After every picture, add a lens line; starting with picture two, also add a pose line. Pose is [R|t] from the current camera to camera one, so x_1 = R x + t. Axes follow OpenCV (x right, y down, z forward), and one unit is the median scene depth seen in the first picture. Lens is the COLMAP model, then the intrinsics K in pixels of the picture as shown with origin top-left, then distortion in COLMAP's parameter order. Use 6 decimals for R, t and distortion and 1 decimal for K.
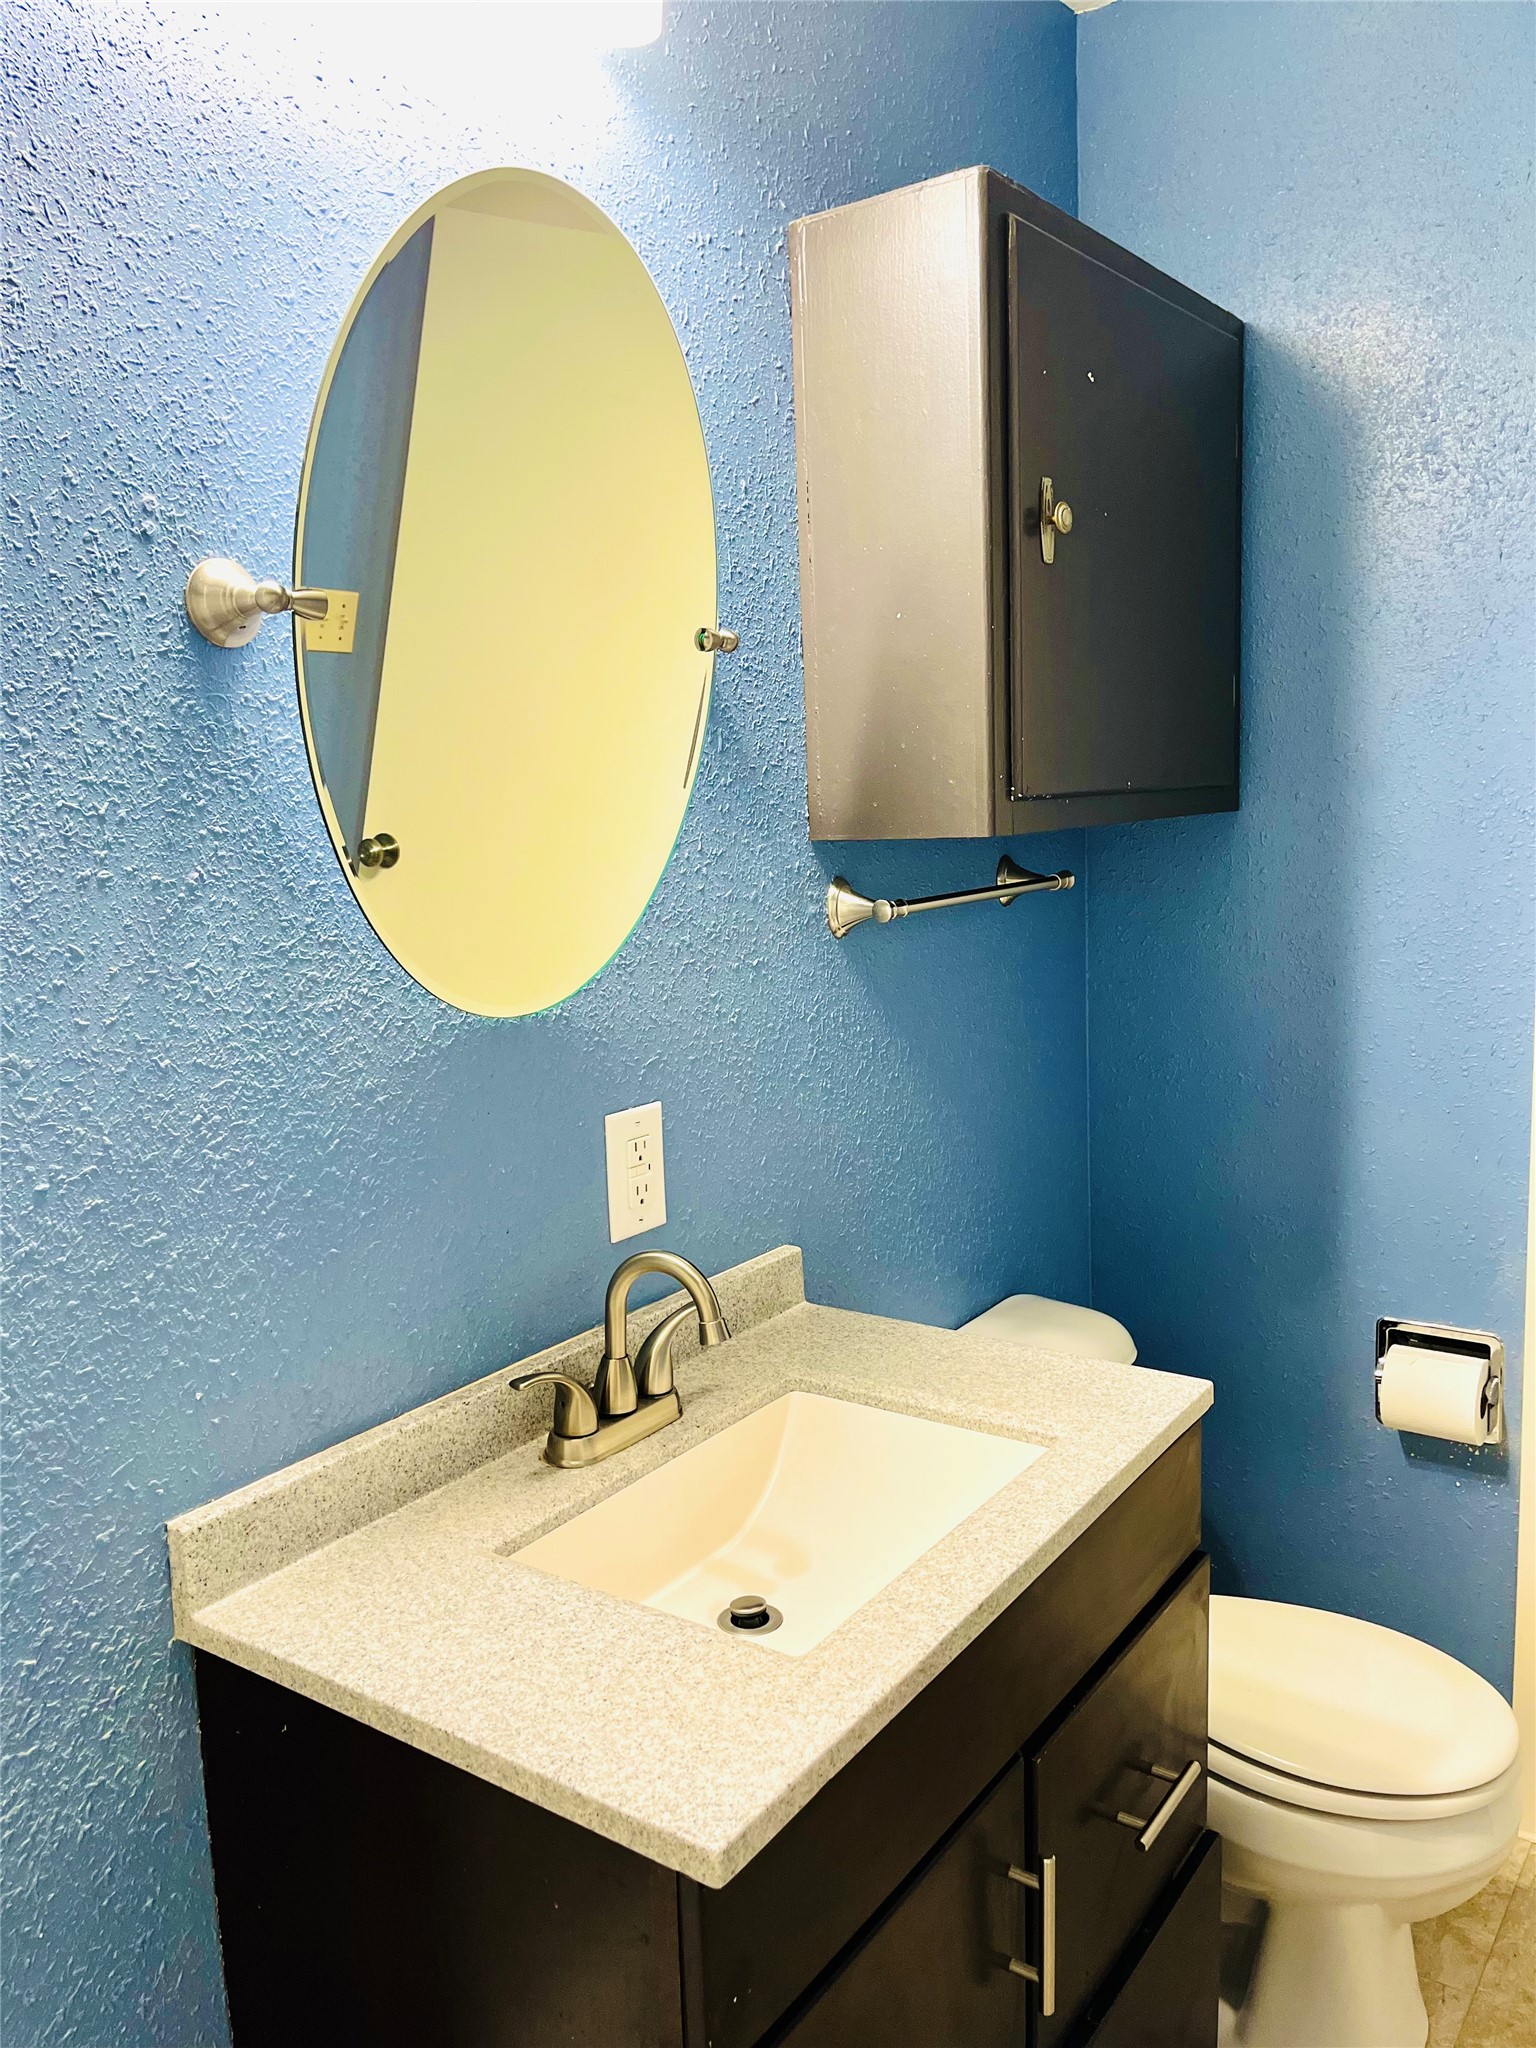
lens RADIAL K [[1565.1, 0, 774.7], [0, 1565.1, 1036.3], [0, 0, 1]] dist [0.006247, 0.002802]
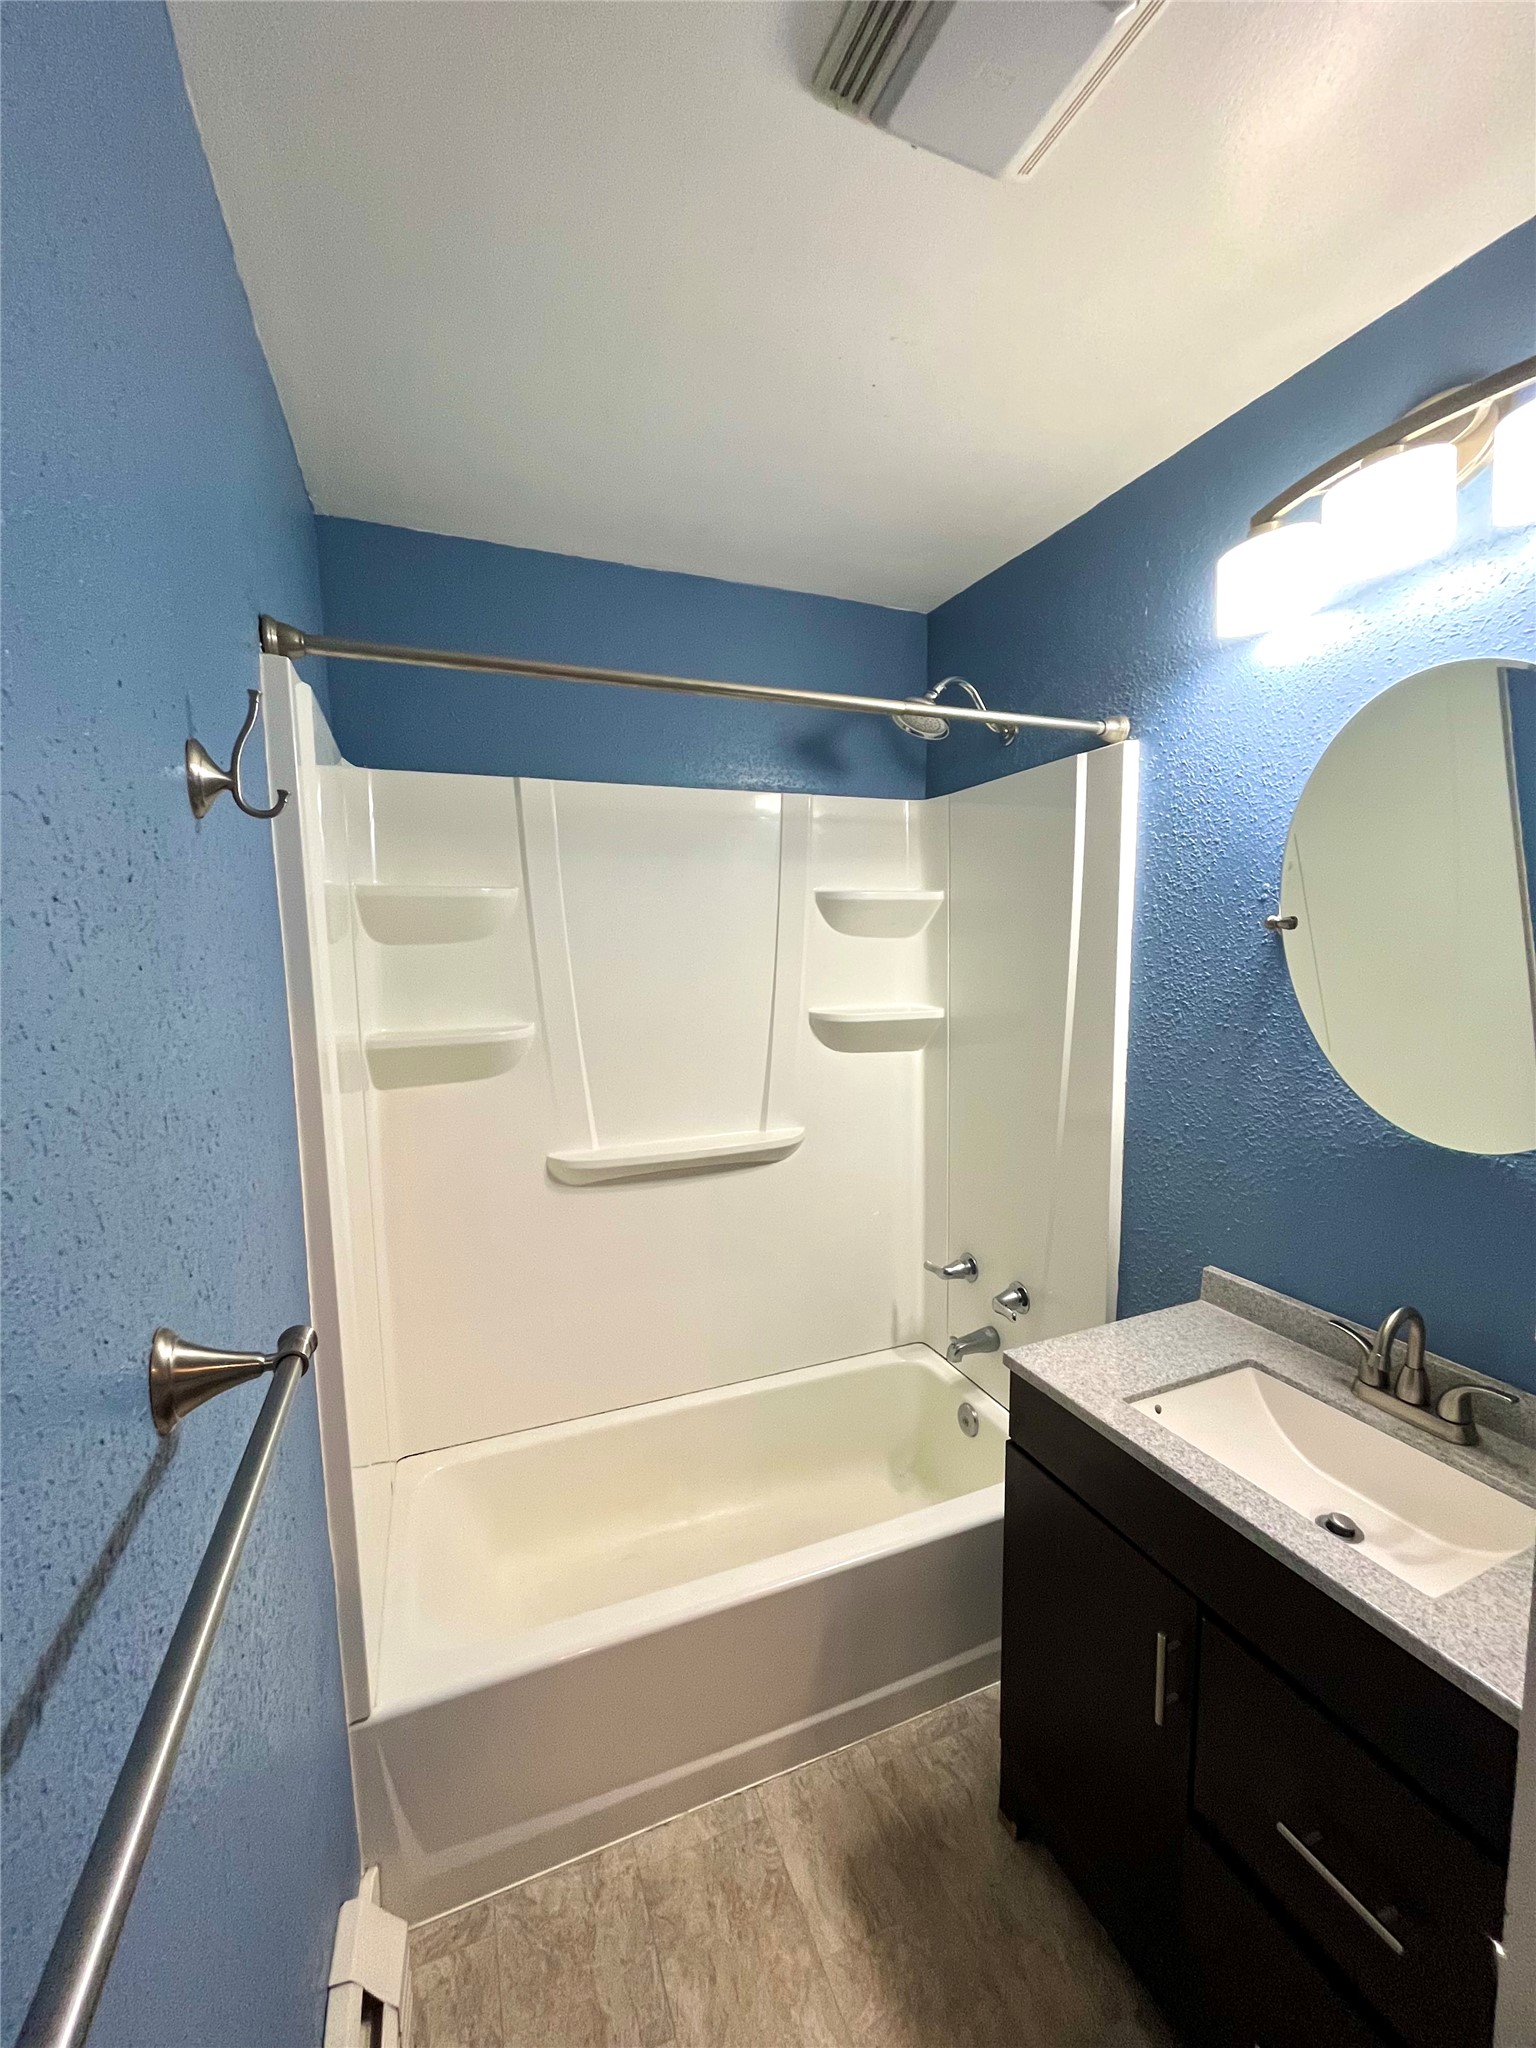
lens RADIAL K [[821.2, 0, 773.2], [0, 821.2, 1025.8], [0, 0, 1]] dist [-0.000334, 0.000041]
pose [[-0.534994, 0.124570, -0.835622, 1.038496], [-0.095753, 0.973757, 0.206467, -0.280961], [0.839412, 0.190472, -0.509026, 0.926121]]
